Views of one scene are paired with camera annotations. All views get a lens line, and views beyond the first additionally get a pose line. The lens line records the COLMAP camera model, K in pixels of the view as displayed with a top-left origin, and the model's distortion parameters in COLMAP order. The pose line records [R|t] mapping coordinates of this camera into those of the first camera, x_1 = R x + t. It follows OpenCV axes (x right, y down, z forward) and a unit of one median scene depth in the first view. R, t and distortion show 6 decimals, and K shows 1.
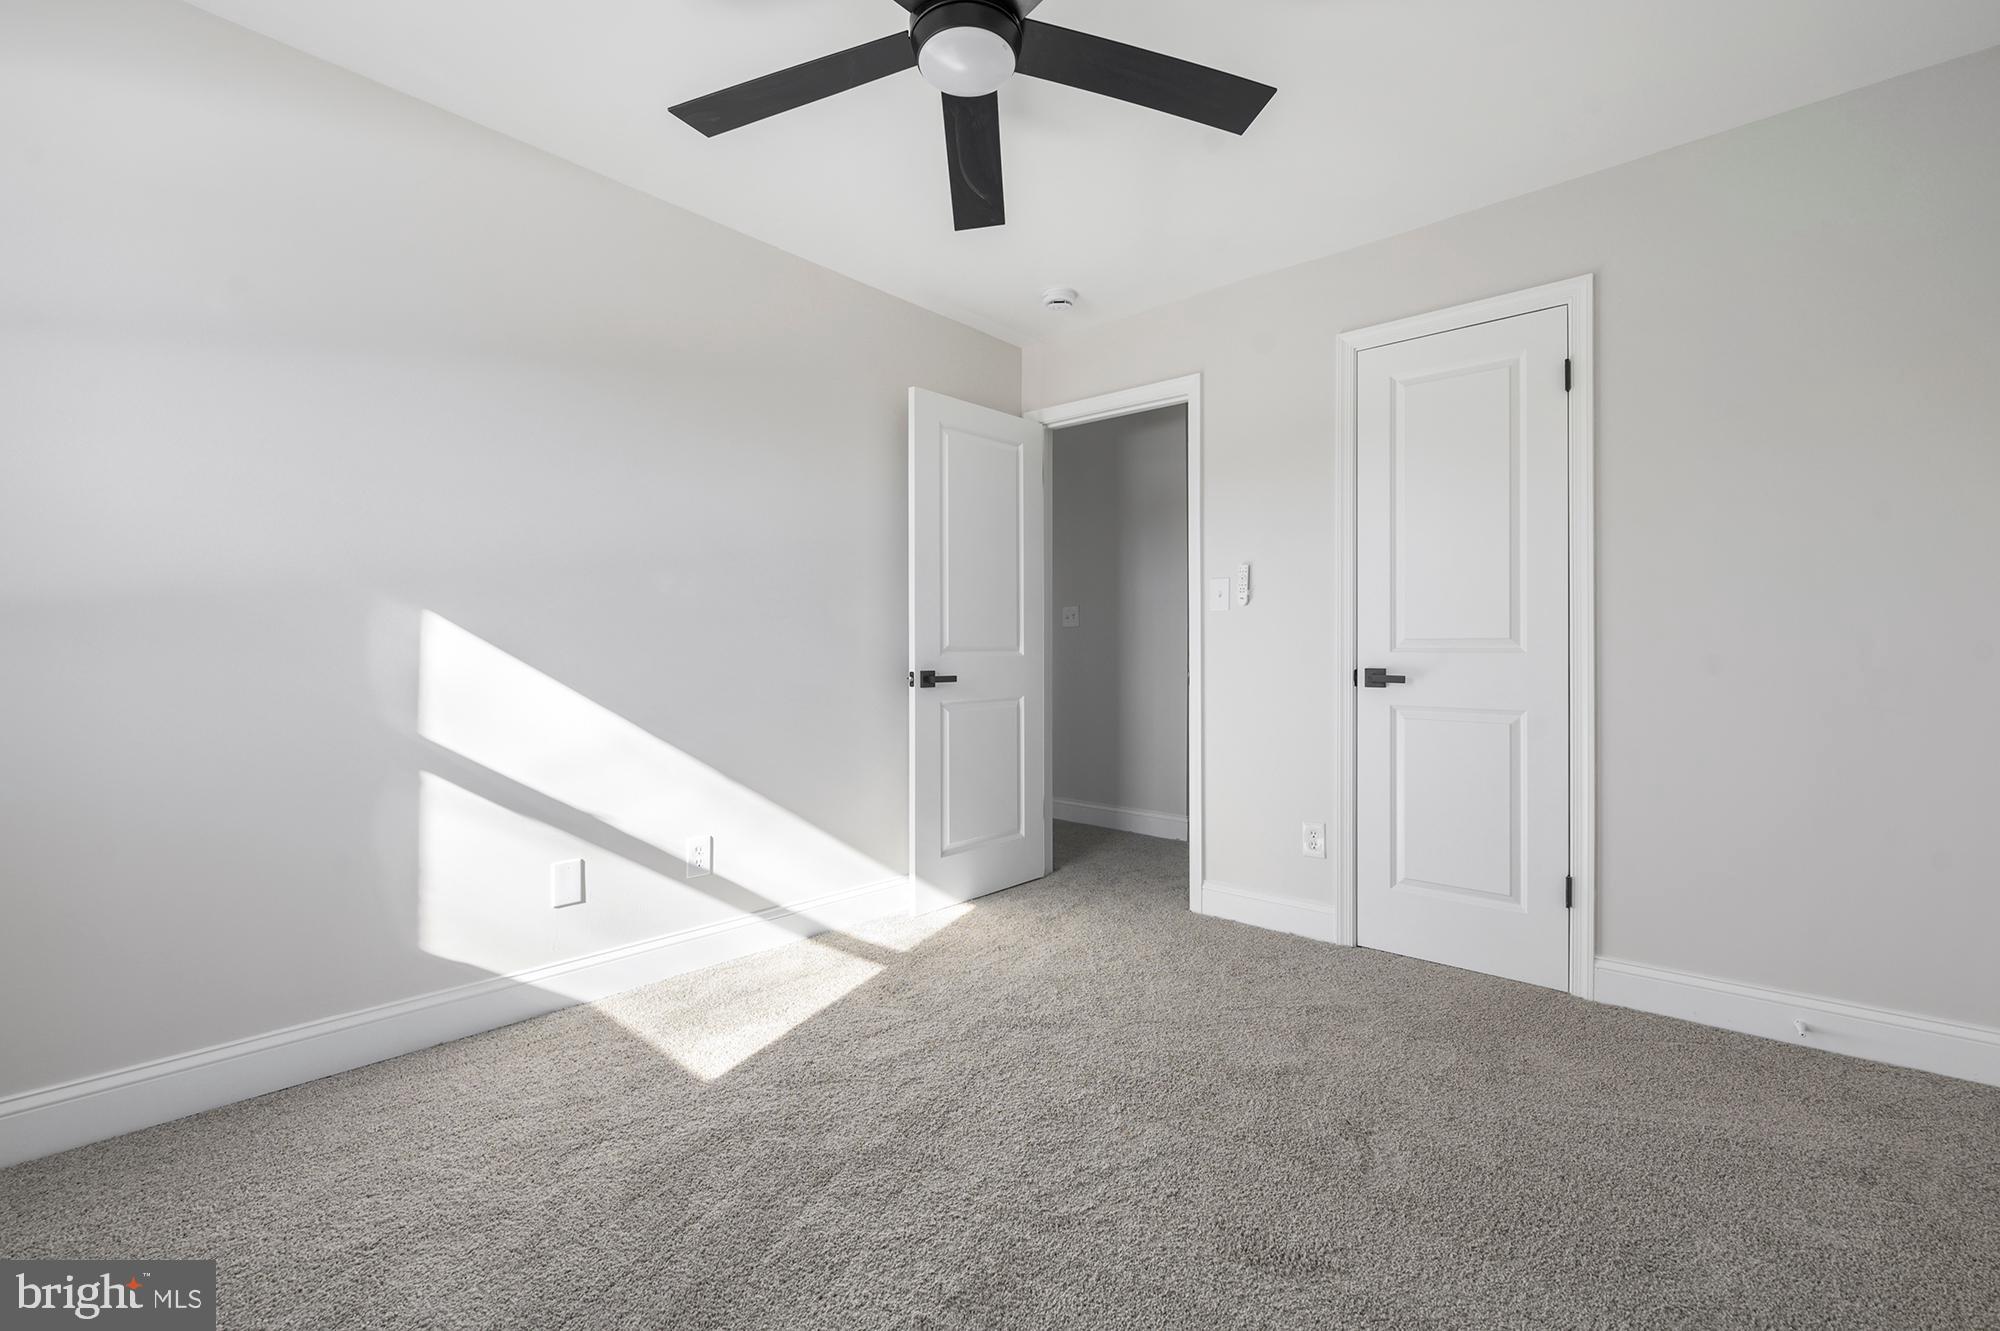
lens RADIAL K [[855.9, 0, 990.8], [0, 855.9, 655.7], [0, 0, 1]] dist [0.000198, -0.000009]
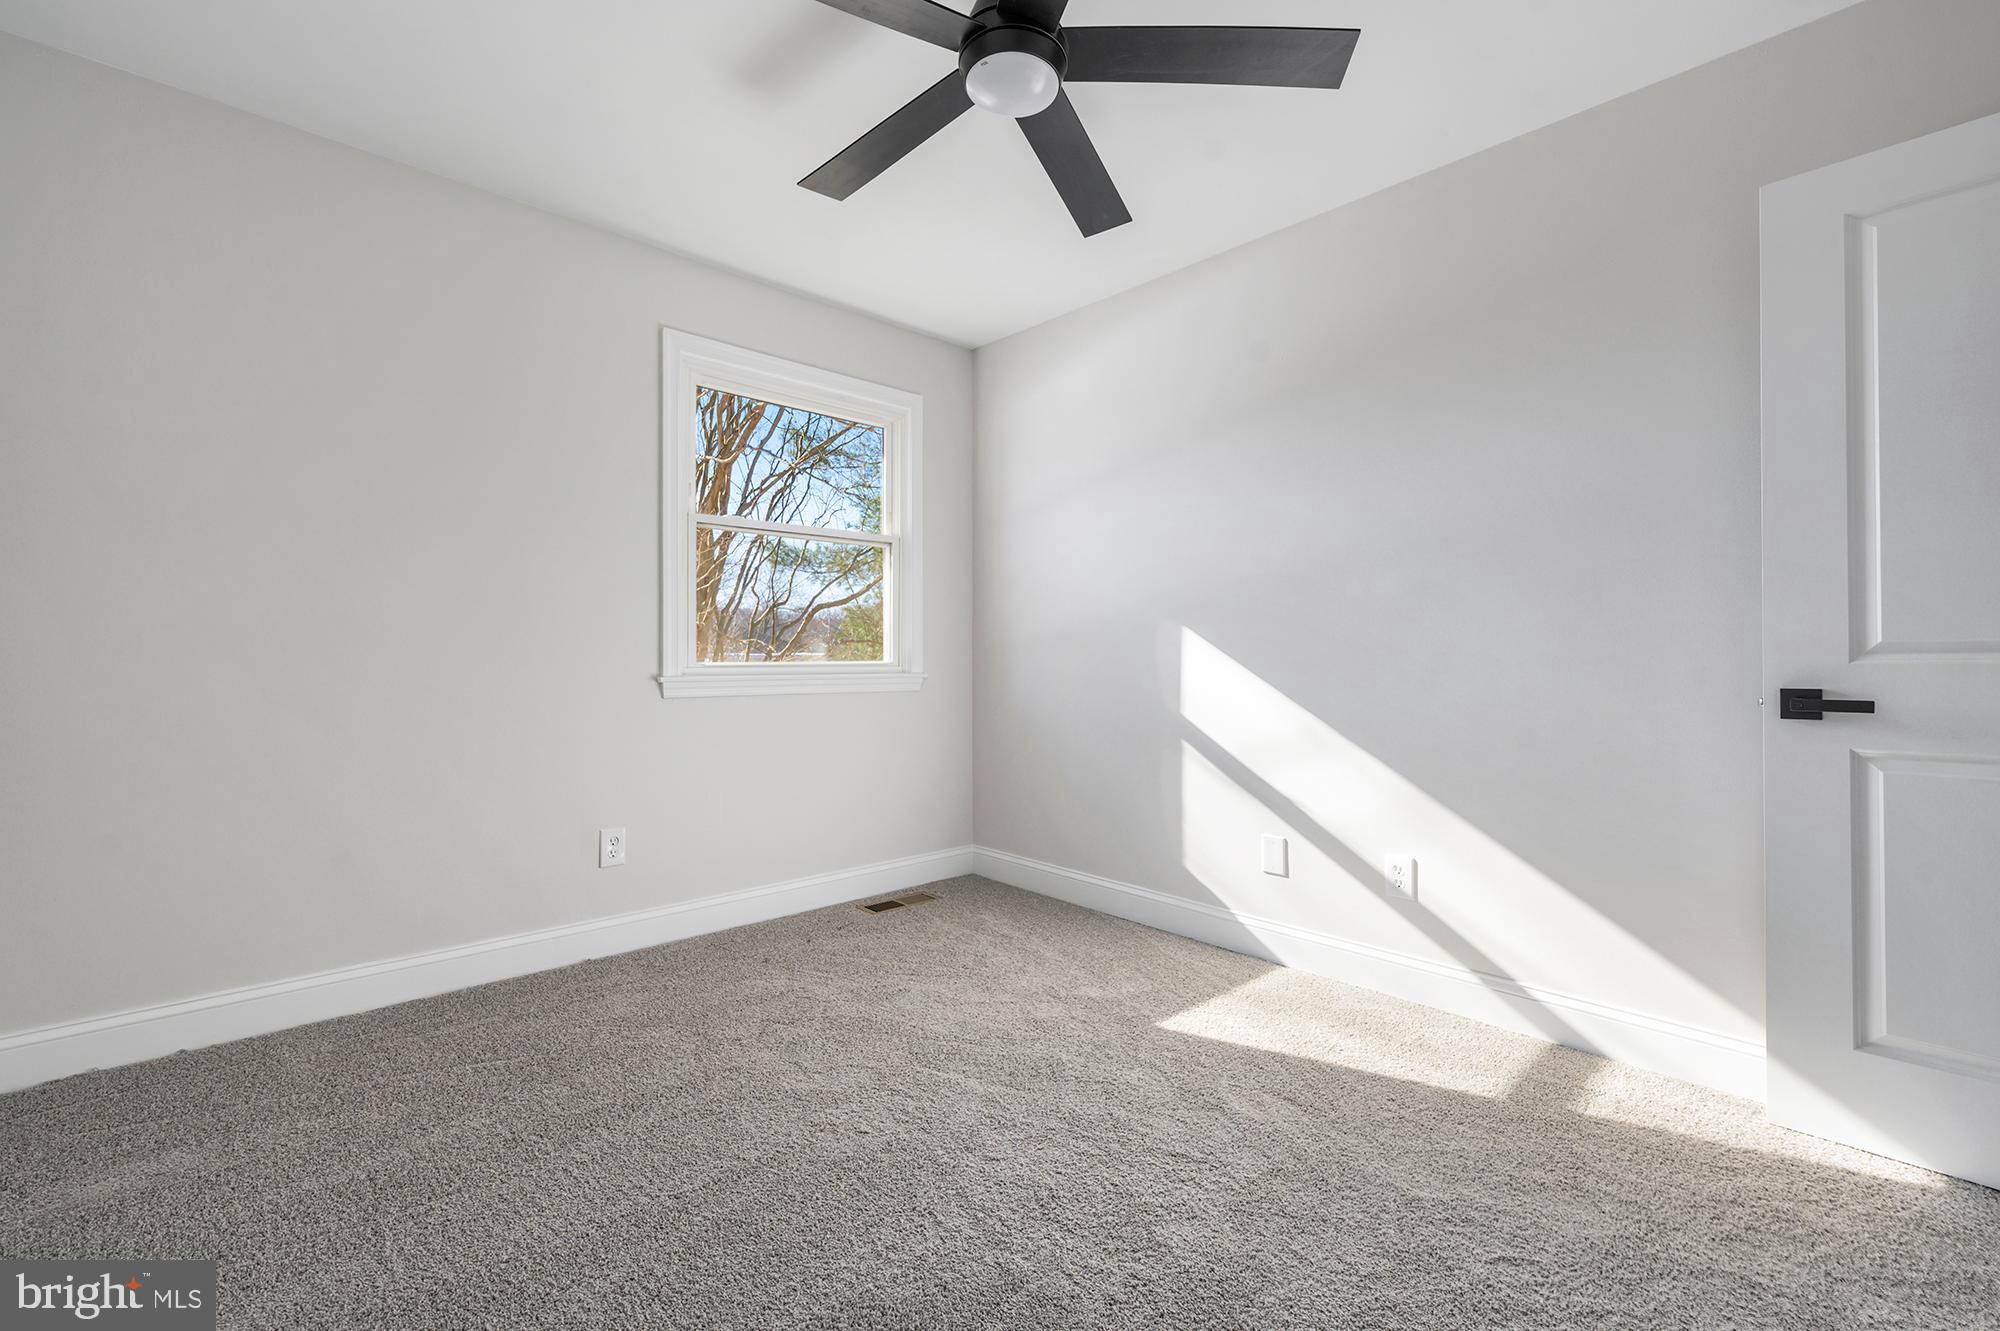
lens RADIAL K [[855.9, 0, 990.8], [0, 855.9, 655.7], [0, 0, 1]] dist [0.000198, -0.000009]
pose [[-0.094172, -0.003410, -0.995550, 0.709441], [0.000268, 0.999994, -0.003450, -0.002402], [0.995556, -0.000592, -0.094171, 0.732324]]
